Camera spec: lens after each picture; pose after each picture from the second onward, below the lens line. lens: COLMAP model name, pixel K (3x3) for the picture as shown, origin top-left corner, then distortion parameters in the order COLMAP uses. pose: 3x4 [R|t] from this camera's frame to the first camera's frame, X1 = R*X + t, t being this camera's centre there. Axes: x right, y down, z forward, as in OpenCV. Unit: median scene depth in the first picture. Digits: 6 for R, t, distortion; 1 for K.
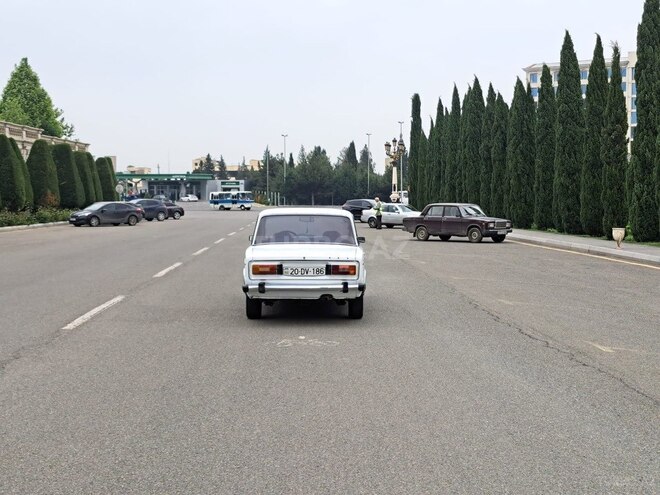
lens RADIAL K [[1048.3, 0, 329.0], [0, 1048.3, 244.8], [0, 0, 1]] dist [0.339538, -0.959944]
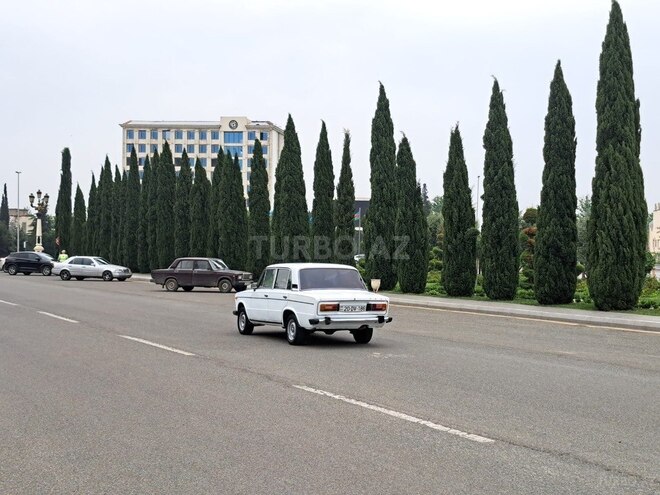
lens RADIAL K [[1074.9, 0, 338.4], [0, 1074.9, 256.2], [0, 0, 1]] dist [0.262169, -1.062807]
pose [[0.913124, 0.009667, 0.407568, -0.188733], [0.006308, 0.999264, -0.037835, 0.002823], [-0.407634, 0.037119, 0.912391, -0.094536]]
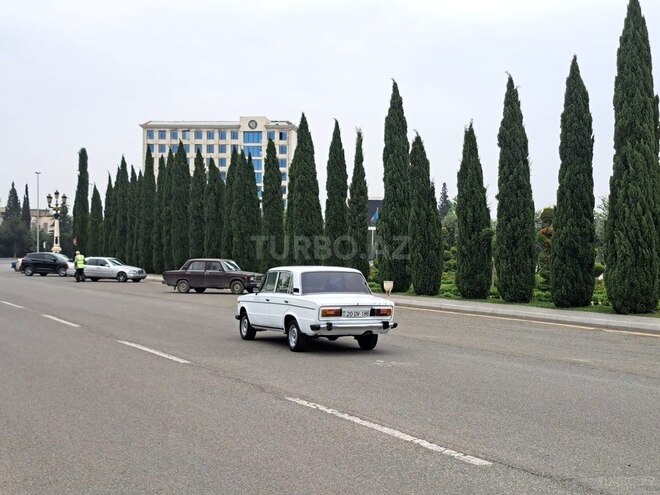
lens RADIAL K [[1073.2, 0, 333.5], [0, 1073.2, 256.0], [0, 0, 1]] dist [0.284111, -1.246890]
pose [[0.922904, 0.008272, 0.384940, -0.174919], [0.006710, 0.999272, -0.037562, 0.000766], [-0.384971, 0.037249, 0.922177, -0.081669]]
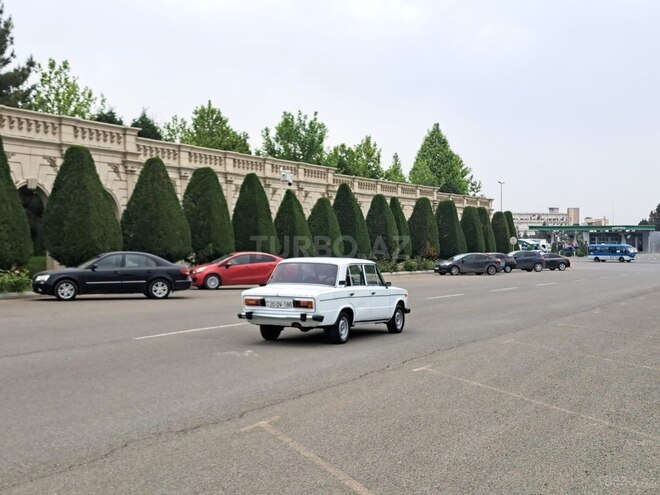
lens RADIAL K [[1078.3, 0, 330.8], [0, 1078.3, 258.3], [0, 0, 1]] dist [0.263689, -1.162581]
pose [[0.888561, 0.013899, -0.458548, 0.201083], [-0.030178, 0.999147, -0.028193, 0.000869], [0.457765, 0.038890, 0.888222, -0.062782]]
